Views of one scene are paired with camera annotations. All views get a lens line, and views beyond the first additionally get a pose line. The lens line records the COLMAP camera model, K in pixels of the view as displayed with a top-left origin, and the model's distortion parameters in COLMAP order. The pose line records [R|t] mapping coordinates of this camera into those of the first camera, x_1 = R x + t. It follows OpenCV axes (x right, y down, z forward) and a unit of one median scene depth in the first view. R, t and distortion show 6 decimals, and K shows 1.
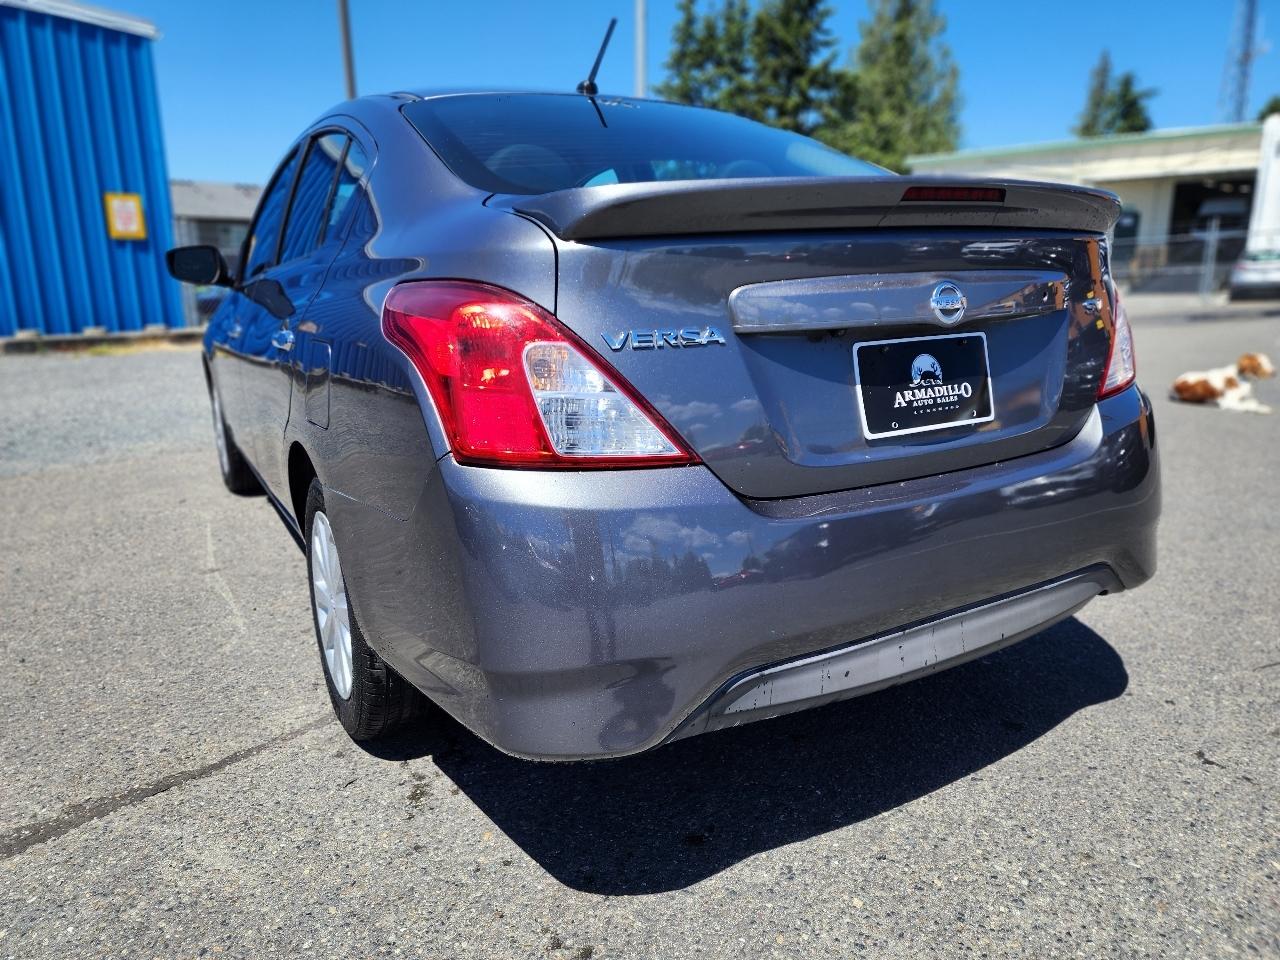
lens RADIAL K [[875.4, 0, 638.1], [0, 875.4, 474.8], [0, 0, 1]] dist [0.077320, -0.075518]
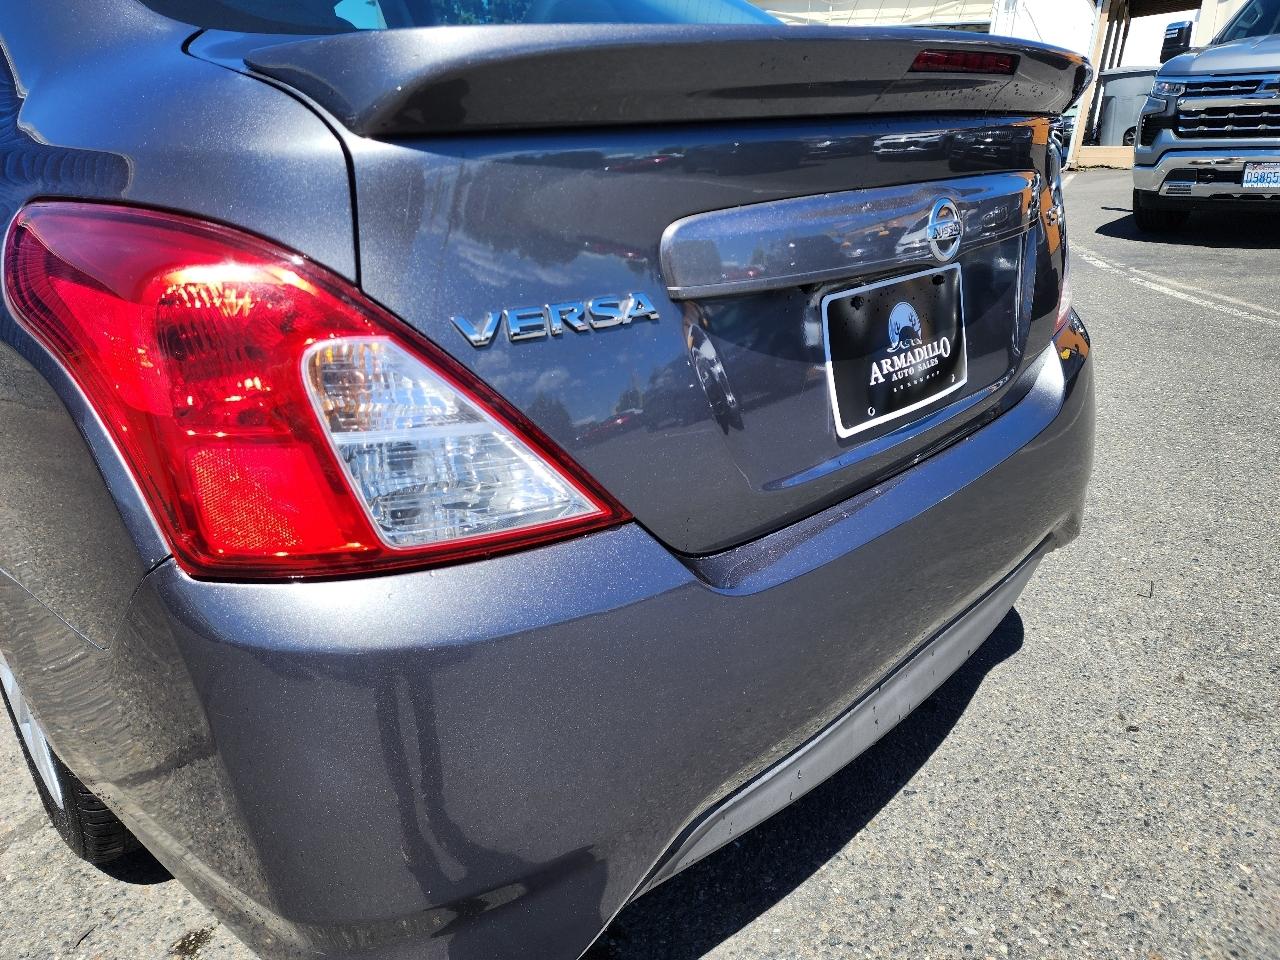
lens RADIAL K [[878.7, 0, 640.0], [0, 878.7, 480.0], [0, 0, 1]] dist [0.052277, -0.056660]
pose [[0.966420, -0.082076, 0.243507, -0.059222], [0.040977, 0.984716, 0.169281, -0.126885], [-0.253679, -0.153618, 0.955012, 0.367254]]
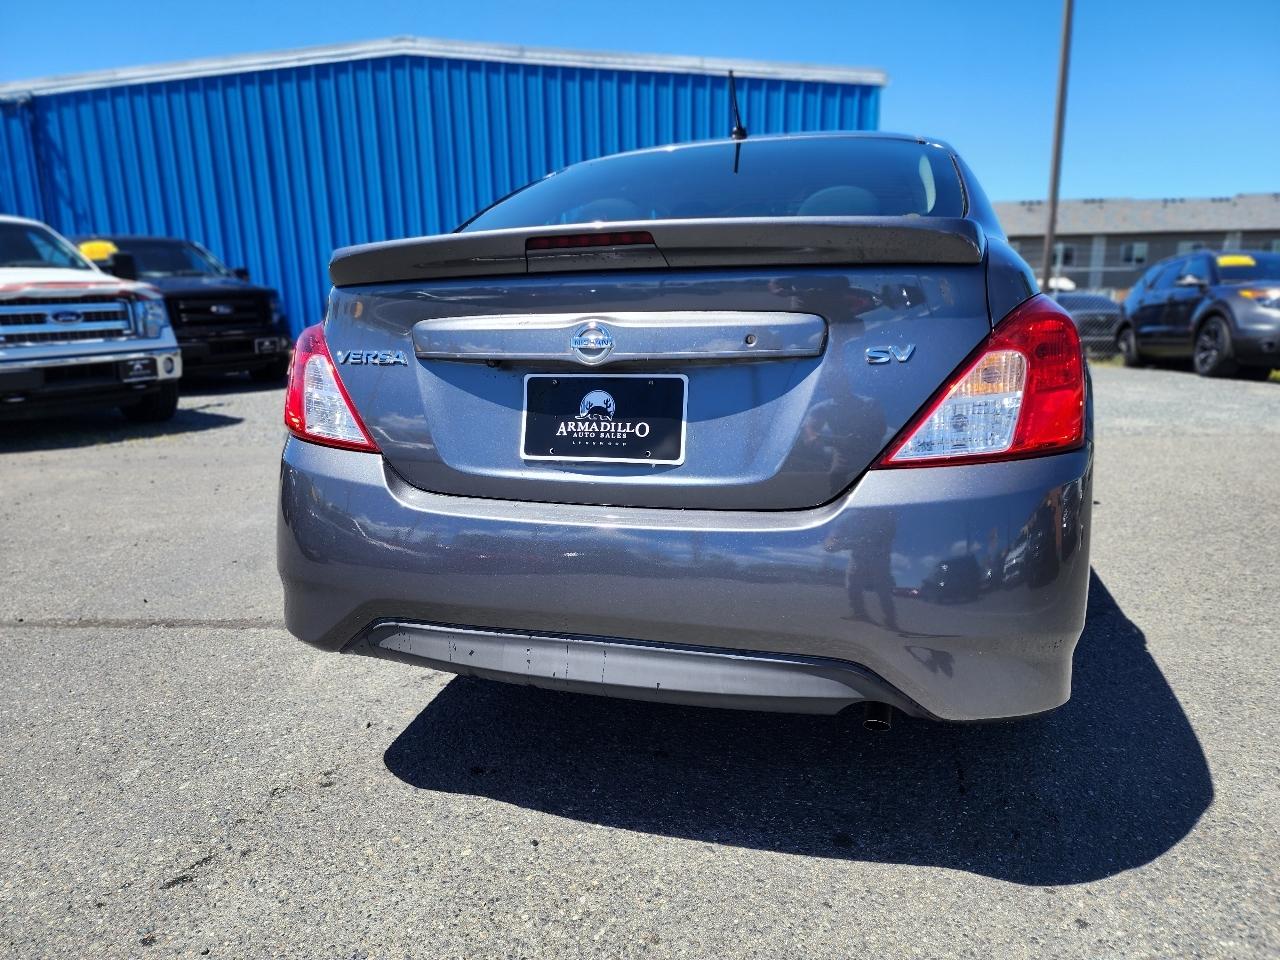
lens RADIAL K [[875.4, 0, 638.1], [0, 875.4, 474.8], [0, 0, 1]] dist [0.077320, -0.075518]
pose [[0.663988, 0.153565, -0.731804, 1.153006], [-0.163932, 0.984770, 0.057908, -0.106690], [0.729552, 0.081516, 0.679050, 0.334108]]
